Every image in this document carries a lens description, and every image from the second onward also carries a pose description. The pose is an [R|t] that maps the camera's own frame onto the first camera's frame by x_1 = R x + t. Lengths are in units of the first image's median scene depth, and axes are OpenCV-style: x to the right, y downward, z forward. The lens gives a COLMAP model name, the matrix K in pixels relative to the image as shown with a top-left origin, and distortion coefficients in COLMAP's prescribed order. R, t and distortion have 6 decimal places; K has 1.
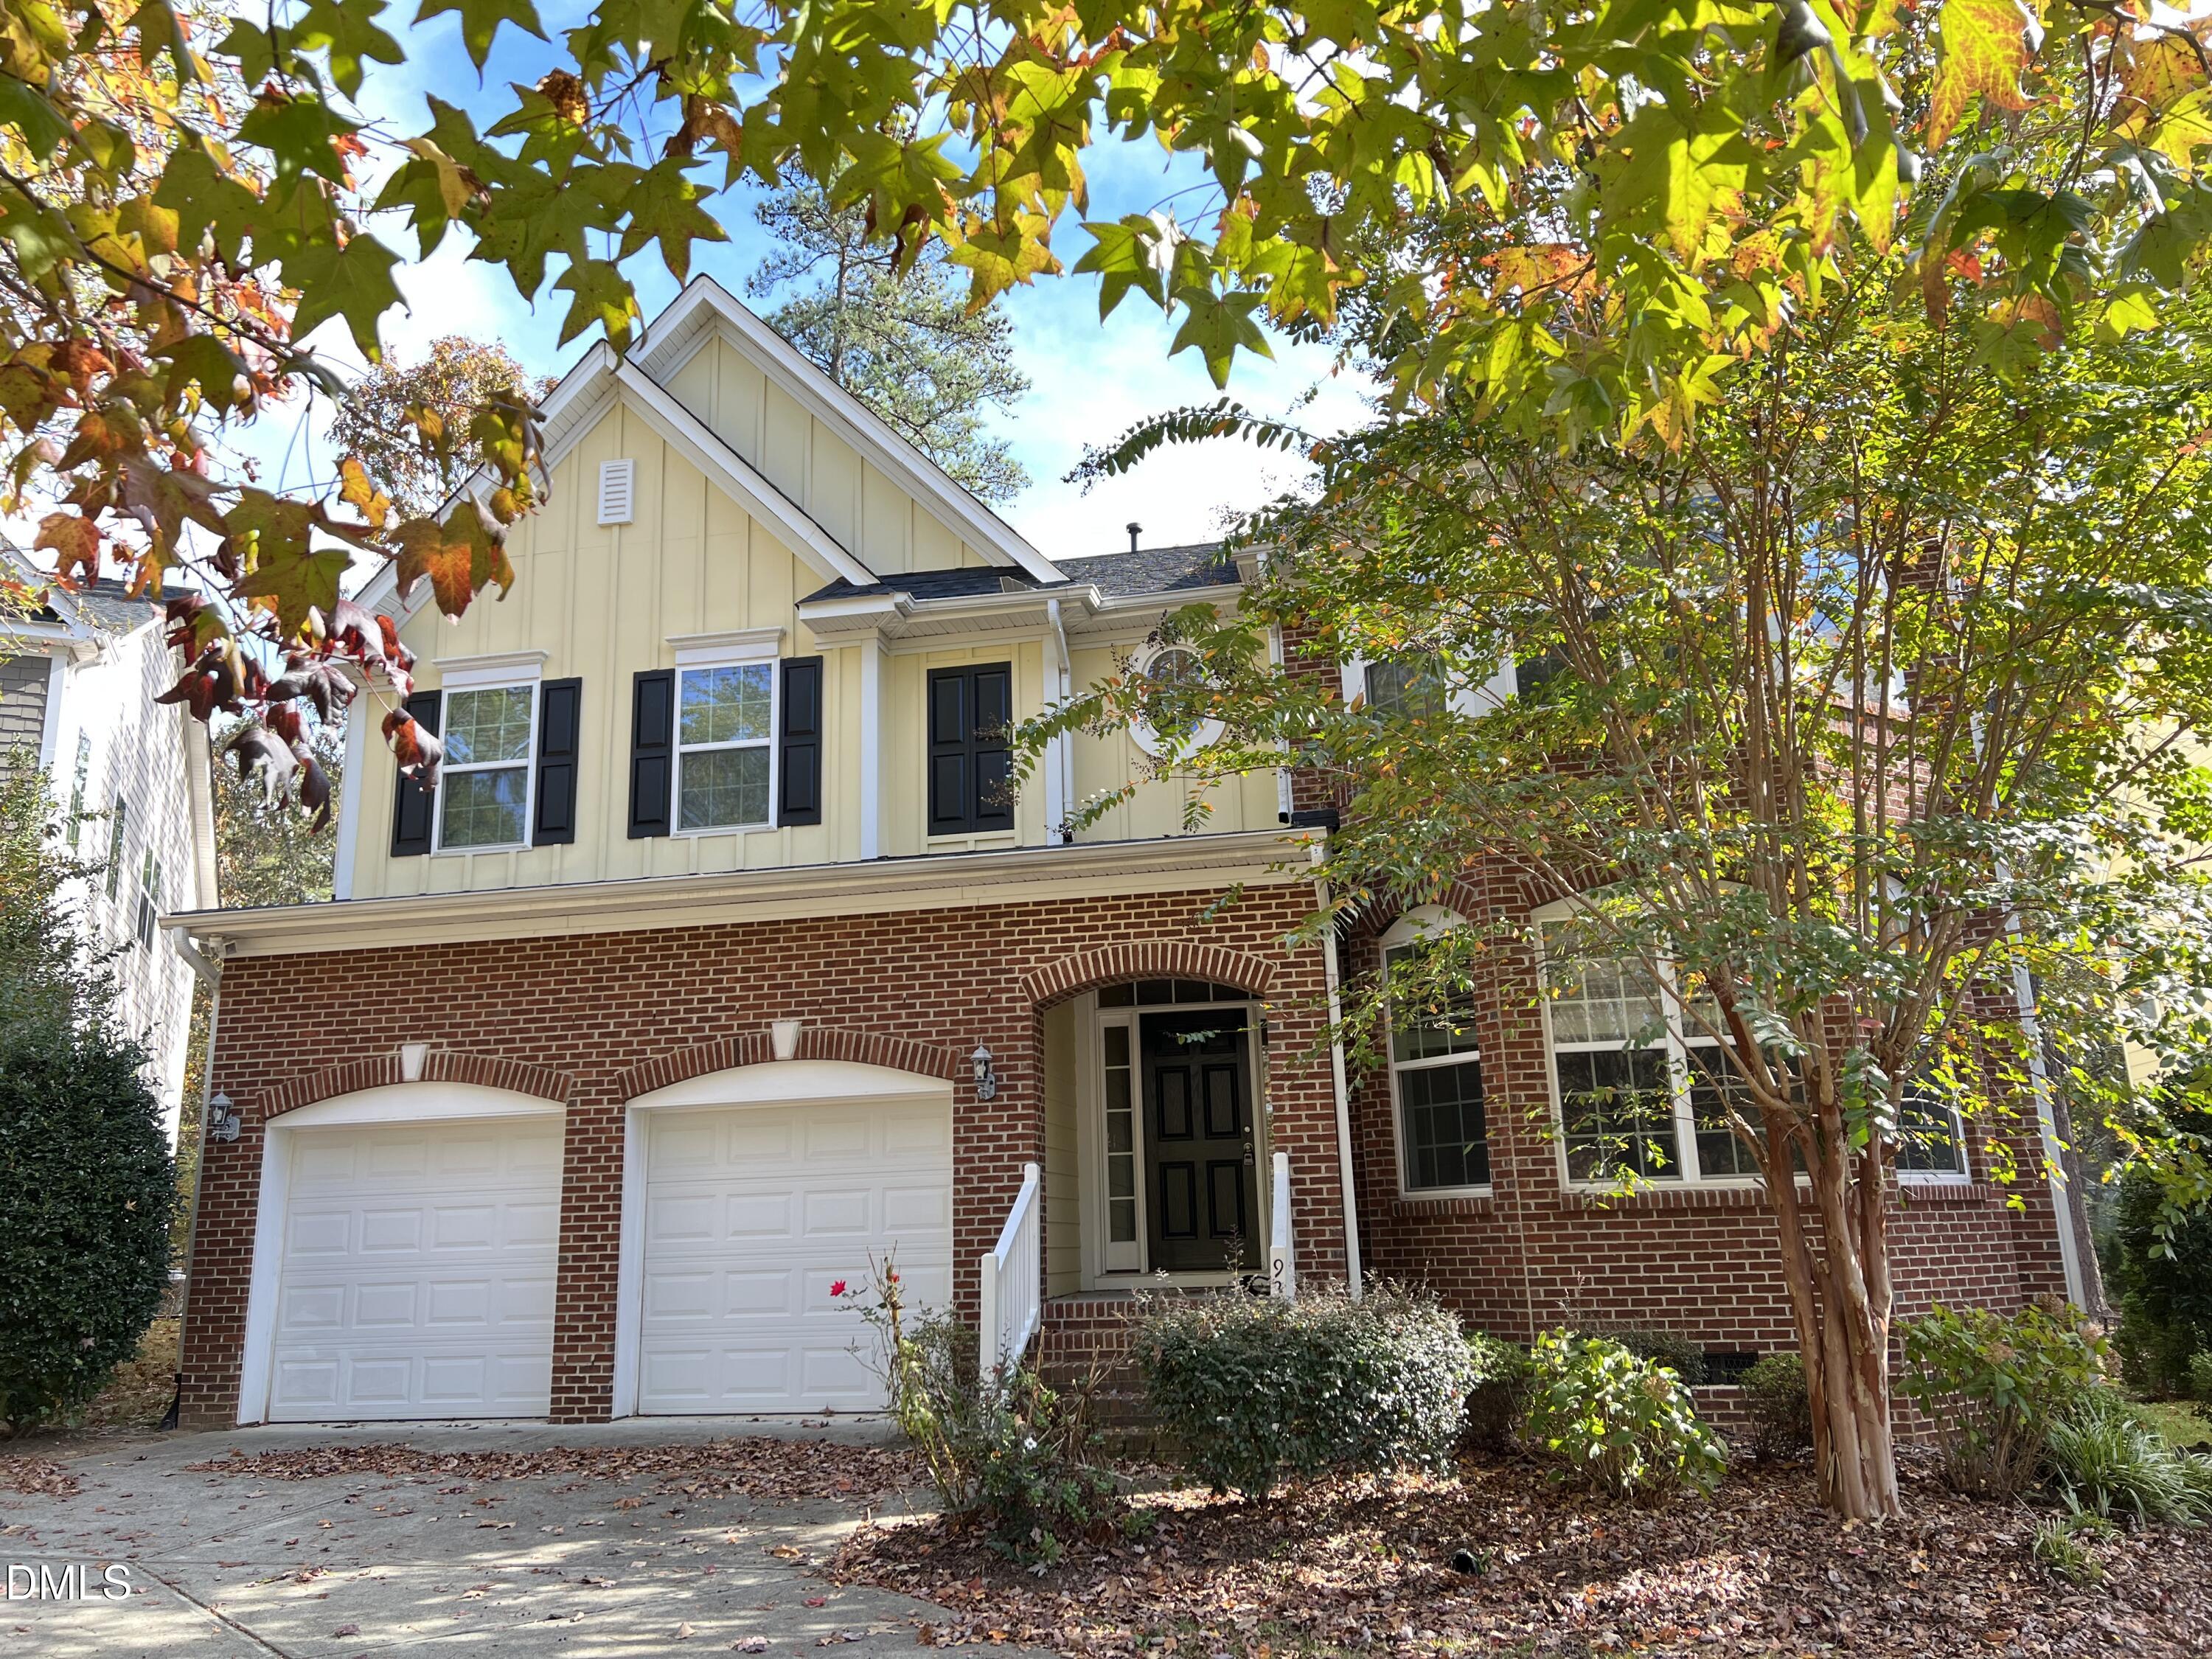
lens RADIAL K [[1666.1, 0, 1127.4], [0, 1666.1, 808.0], [0, 0, 1]] dist [0.061721, -0.077352]
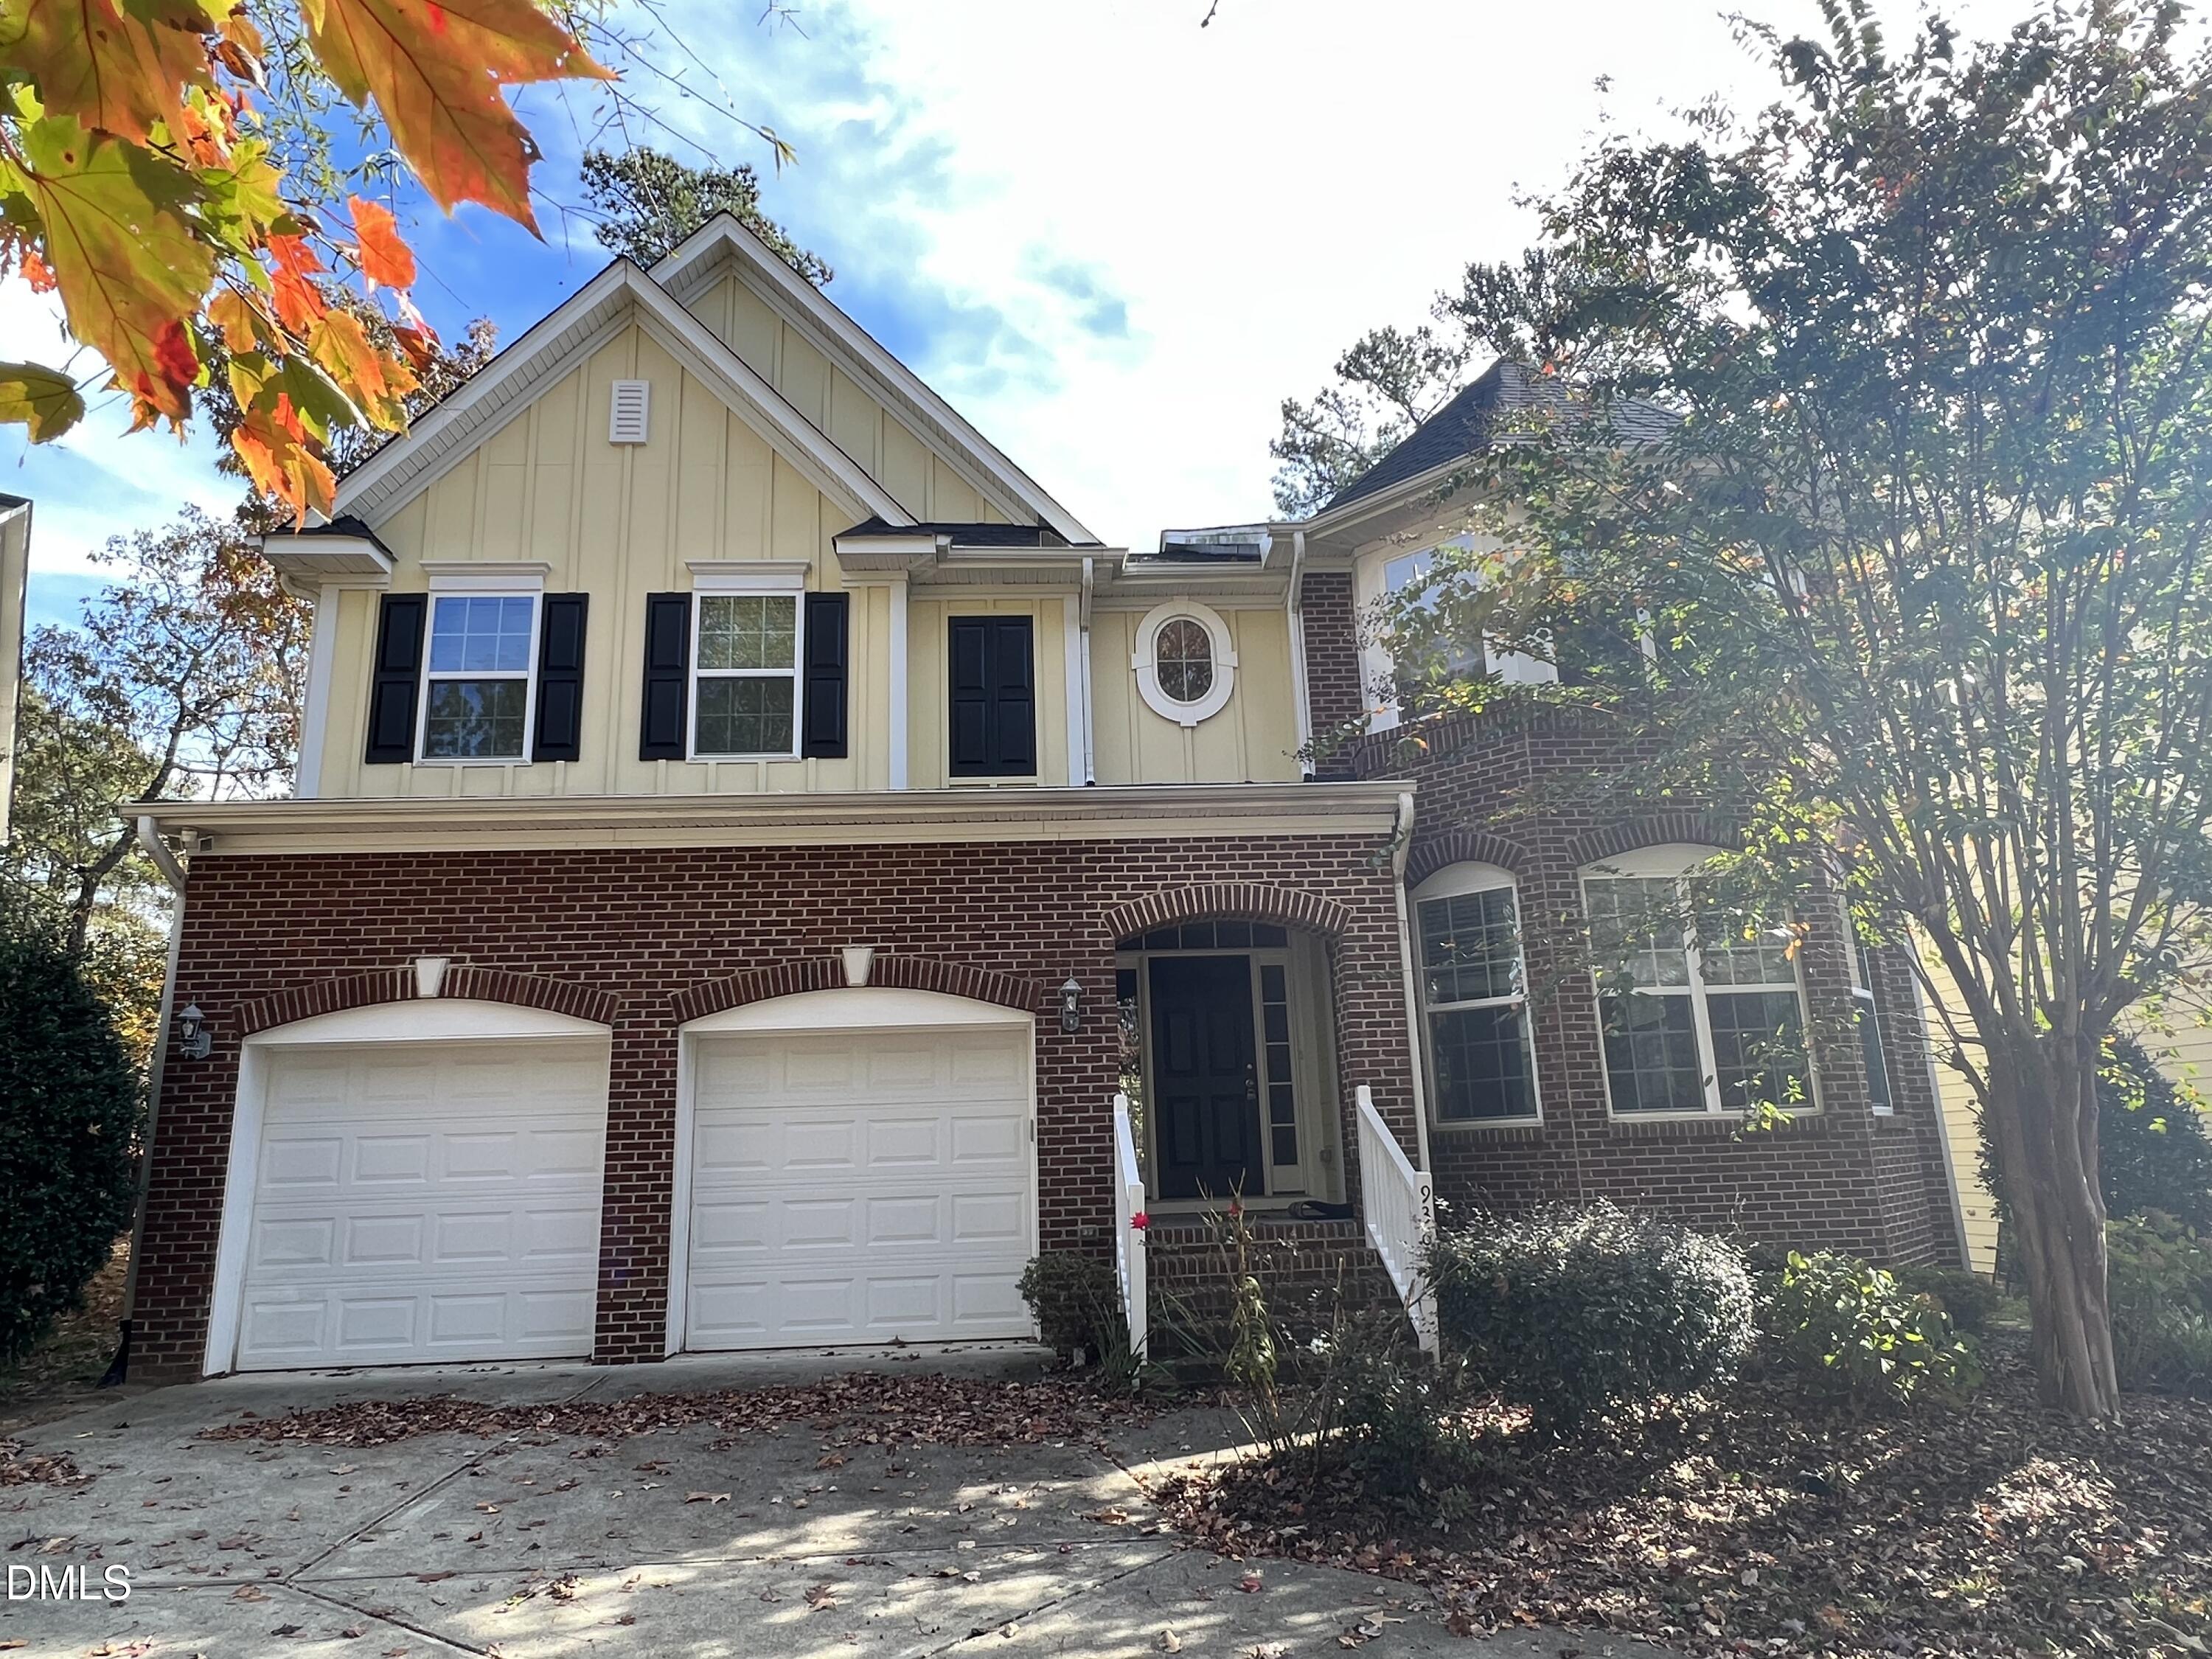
lens RADIAL K [[1337.5, 0, 1107.6], [0, 1337.5, 823.2], [0, 0, 1]] dist [-0.014049, 0.009084]
pose [[0.967489, 0.058680, 0.246011, -0.252927], [-0.058585, 0.998253, -0.007714, 0.051228], [-0.246034, -0.006949, 0.969236, 0.201747]]
